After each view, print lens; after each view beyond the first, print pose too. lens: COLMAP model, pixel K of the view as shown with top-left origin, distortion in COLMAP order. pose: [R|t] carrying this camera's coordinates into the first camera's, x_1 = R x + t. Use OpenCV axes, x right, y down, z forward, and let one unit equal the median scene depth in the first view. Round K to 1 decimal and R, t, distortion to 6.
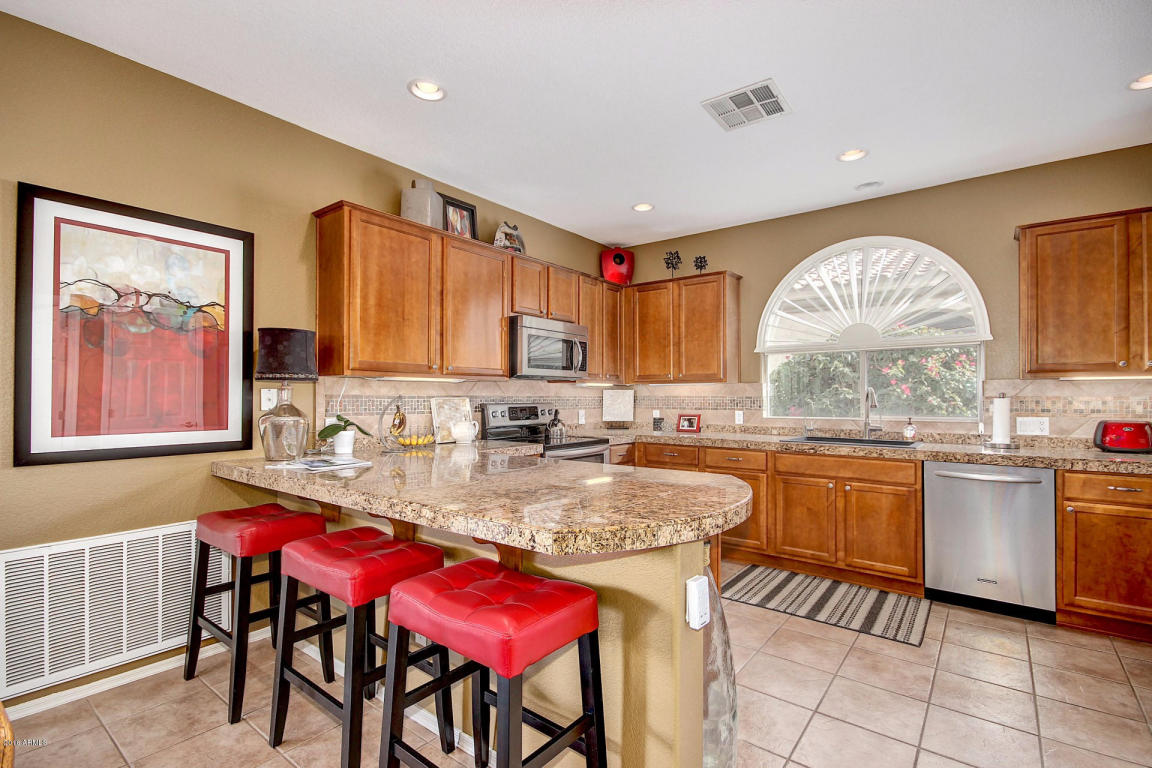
lens RADIAL K [[532.4, 0, 583.3], [0, 532.4, 390.8], [0, 0, 1]] dist [0.001356, -0.000288]
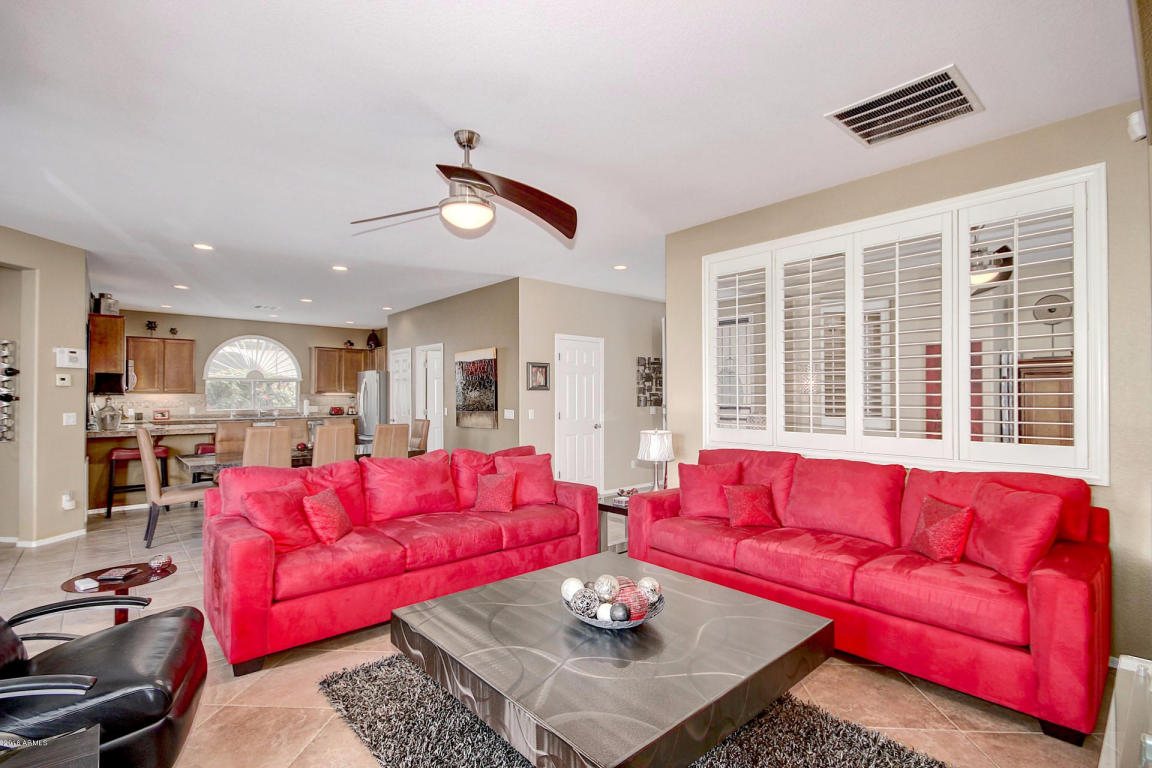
lens RADIAL K [[534.6, 0, 580.6], [0, 534.6, 390.4], [0, 0, 1]] dist [0.011065, -0.012037]
pose [[0.192126, 0.008720, 0.981331, -1.671049], [-0.006006, 0.999952, -0.007709, -0.024586], [-0.981352, -0.004413, 0.192170, -0.977799]]
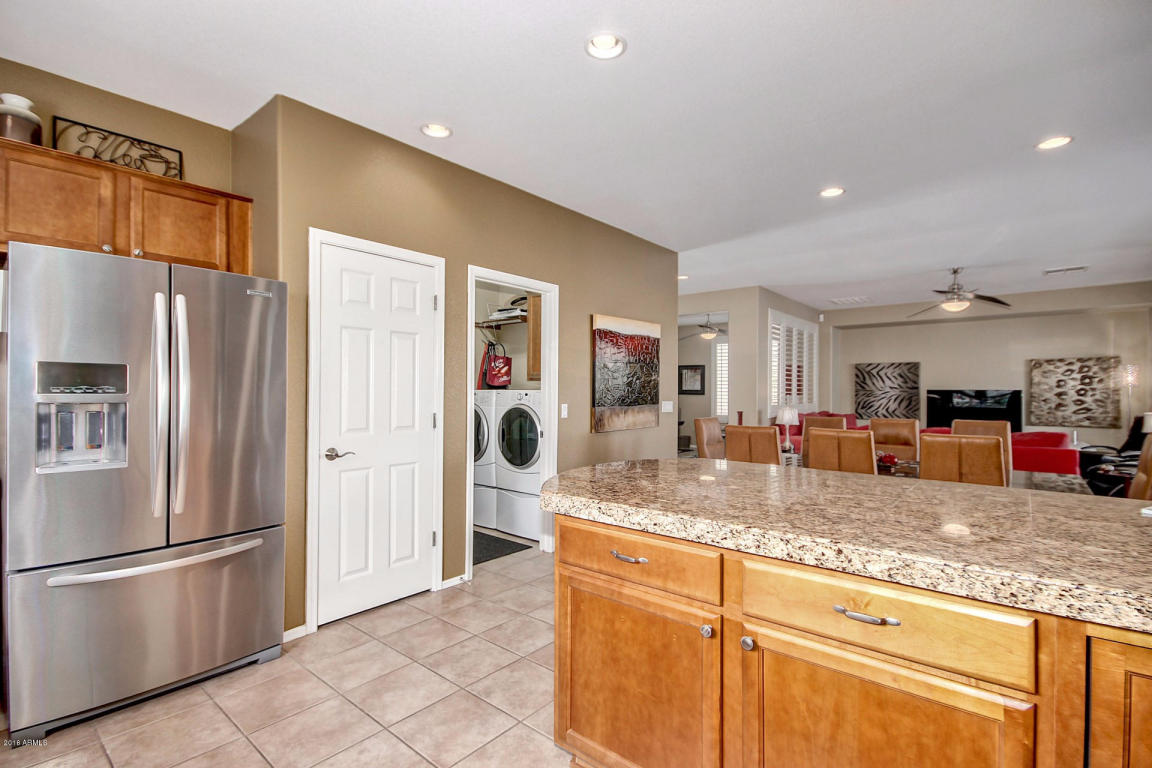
lens RADIAL K [[534.6, 0, 580.6], [0, 534.6, 390.4], [0, 0, 1]] dist [0.011065, -0.012037]
pose [[-0.999304, -0.005694, 0.036878, 0.108515], [-0.005965, 0.999956, -0.007222, 0.007077], [-0.036835, -0.007437, -0.999294, 1.008046]]
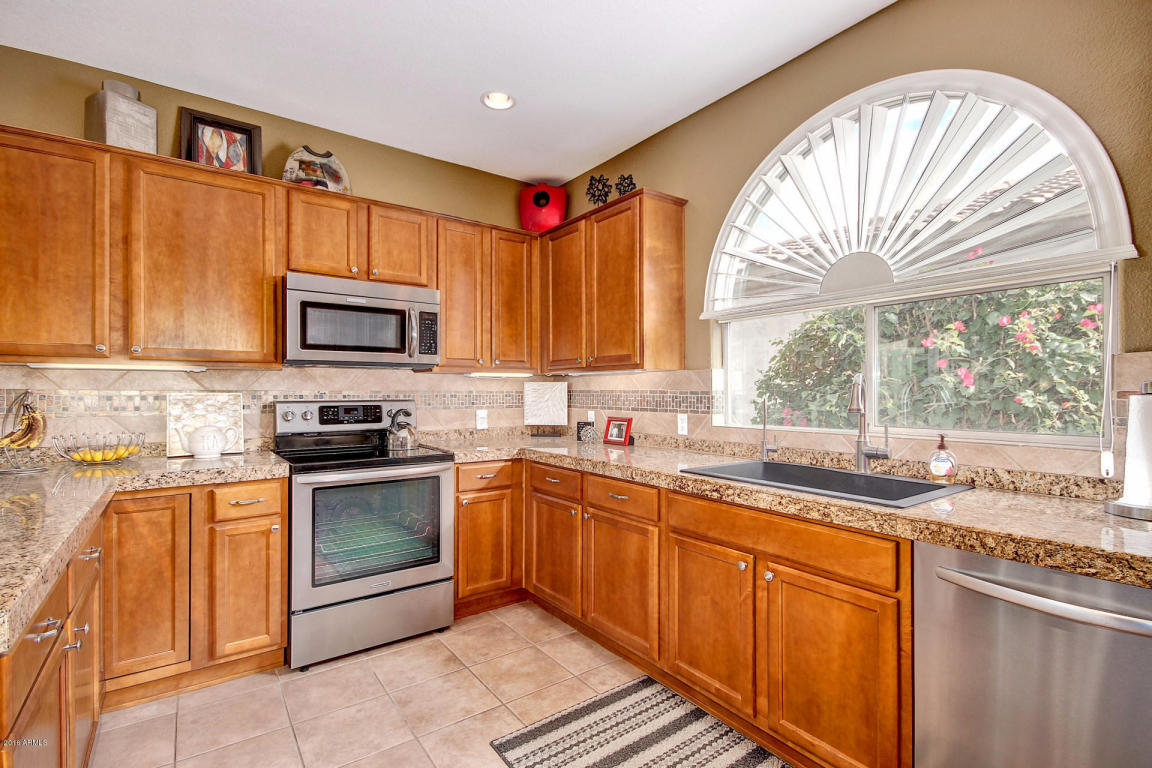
lens RADIAL K [[532.4, 0, 583.3], [0, 532.4, 390.8], [0, 0, 1]] dist [0.001356, -0.000288]
pose [[0.961409, -0.000634, -0.275124, 0.418083], [0.003508, 0.999944, 0.009952, 0.004235], [0.275102, -0.010533, 0.961357, 0.427608]]
